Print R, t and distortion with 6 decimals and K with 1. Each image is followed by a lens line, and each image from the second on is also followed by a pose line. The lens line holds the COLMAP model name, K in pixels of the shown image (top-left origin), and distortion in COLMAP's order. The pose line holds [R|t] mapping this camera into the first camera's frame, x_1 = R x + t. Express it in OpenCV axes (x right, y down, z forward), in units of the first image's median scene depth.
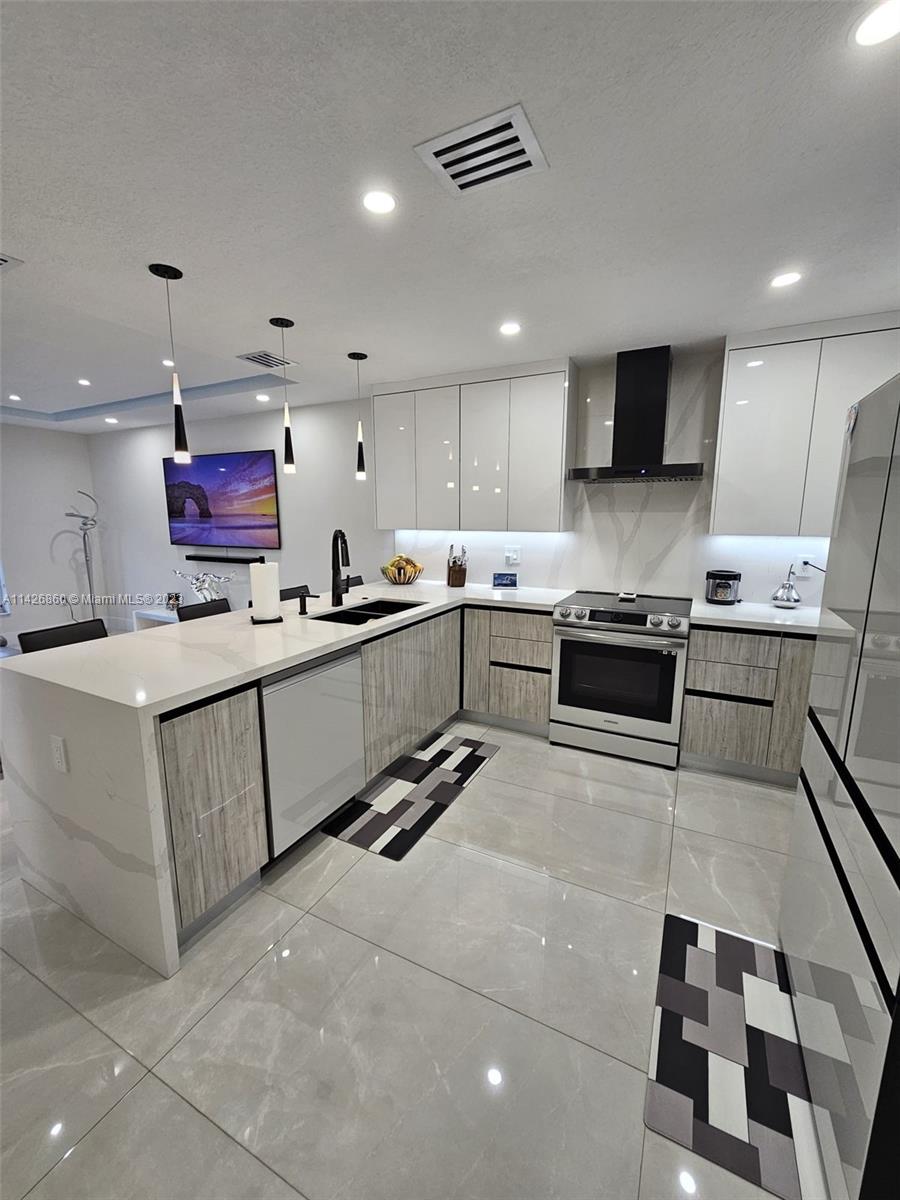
lens RADIAL K [[492.5, 0, 446.5], [0, 492.5, 601.4], [0, 0, 1]] dist [-0.001310, 0.000714]
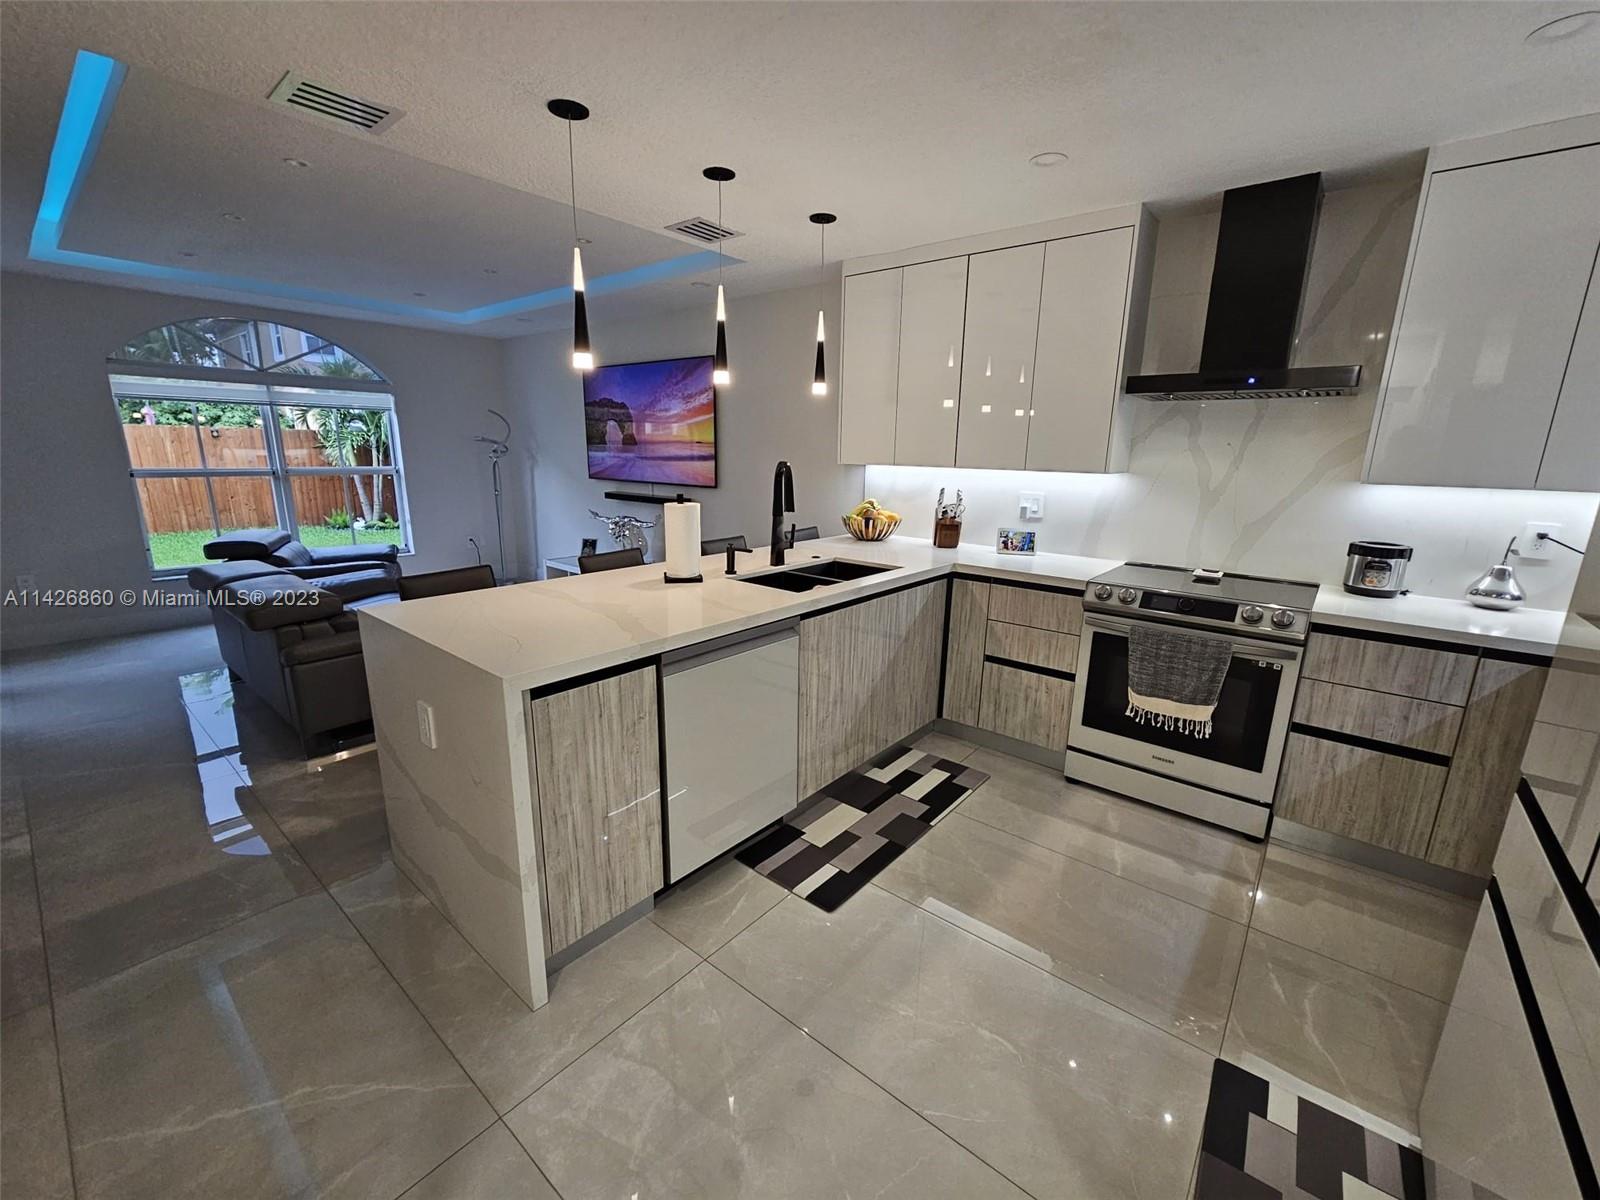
lens RADIAL K [[656.7, 0, 802.8], [0, 656.7, 602.8], [0, 0, 1]] dist [-0.001310, 0.000714]
pose [[0.976670, 0.064987, -0.204677, 0.027312], [-0.053056, 0.996586, 0.063259, 0.001029], [0.208089, -0.050924, 0.976783, 0.038699]]
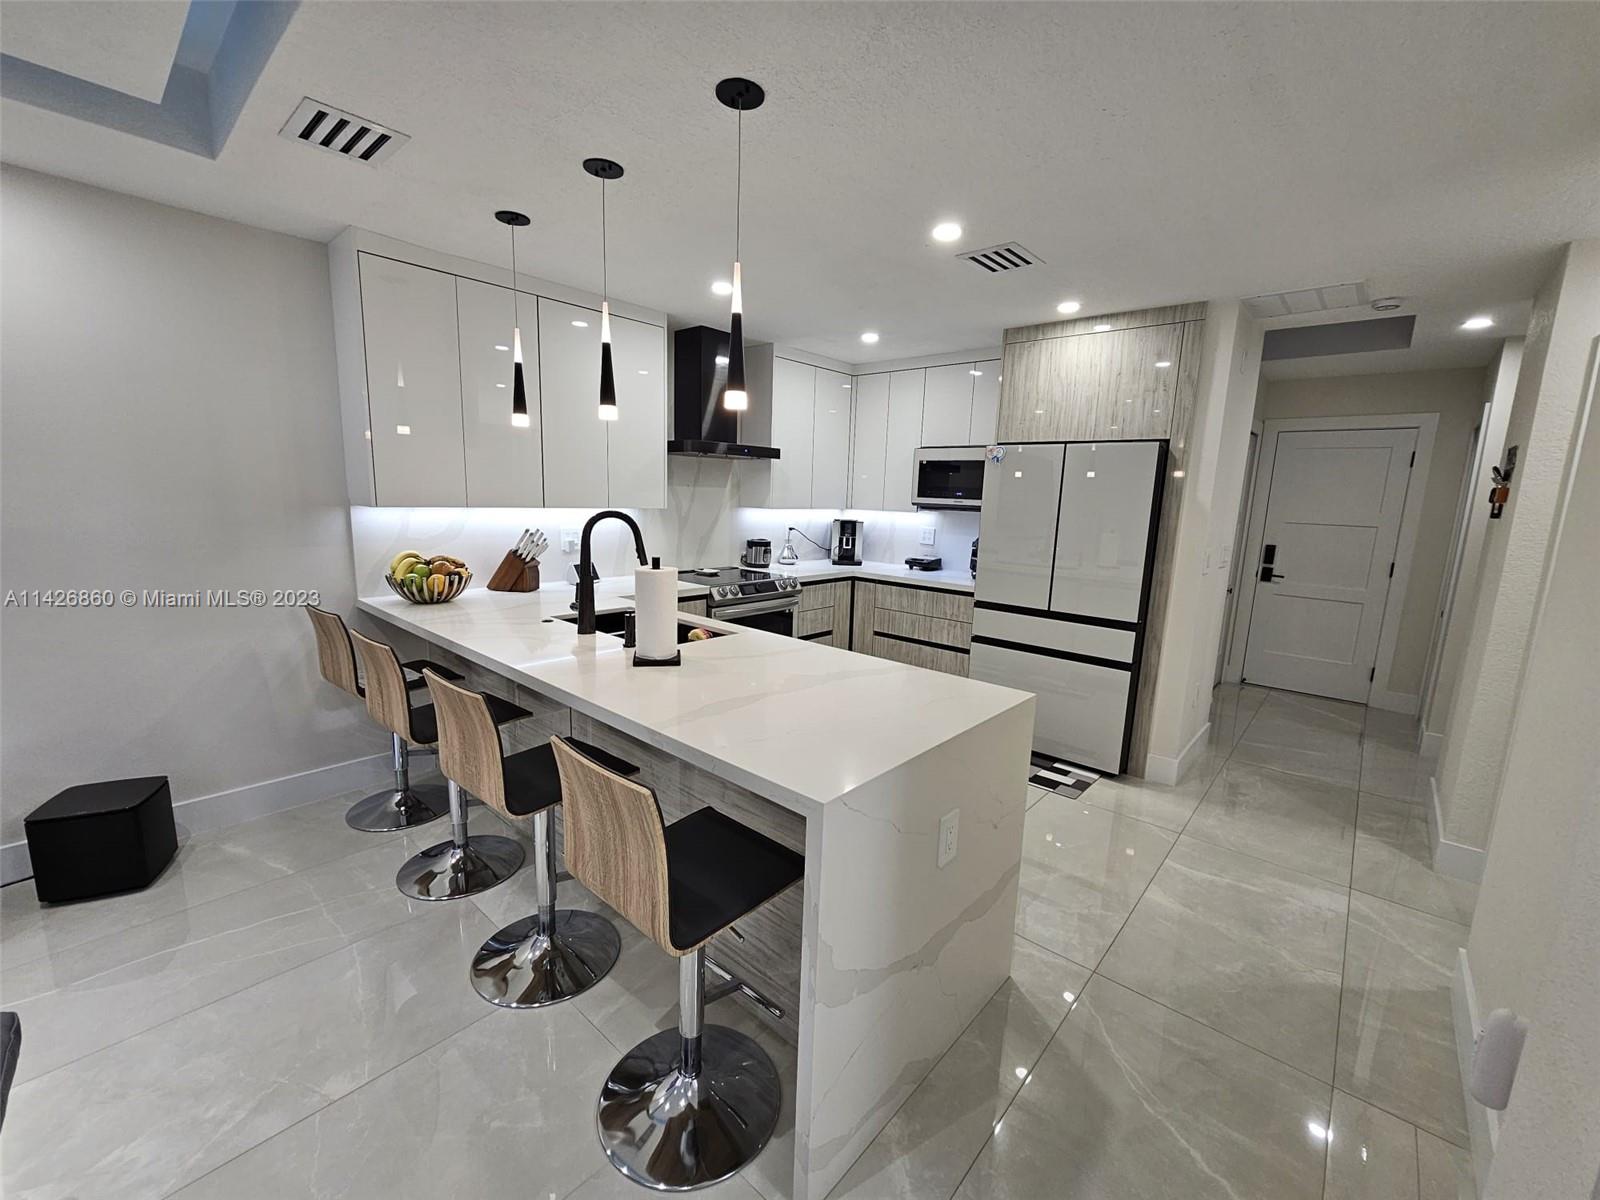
lens RADIAL K [[656.7, 0, 810.0], [0, 656.7, 602.1], [0, 0, 1]] dist [-0.001310, 0.000714]
pose [[0.239912, -0.152516, 0.958739, -1.042121], [0.137664, 0.982947, 0.121918, -0.100198], [-0.960984, 0.102735, 0.256817, 0.562904]]
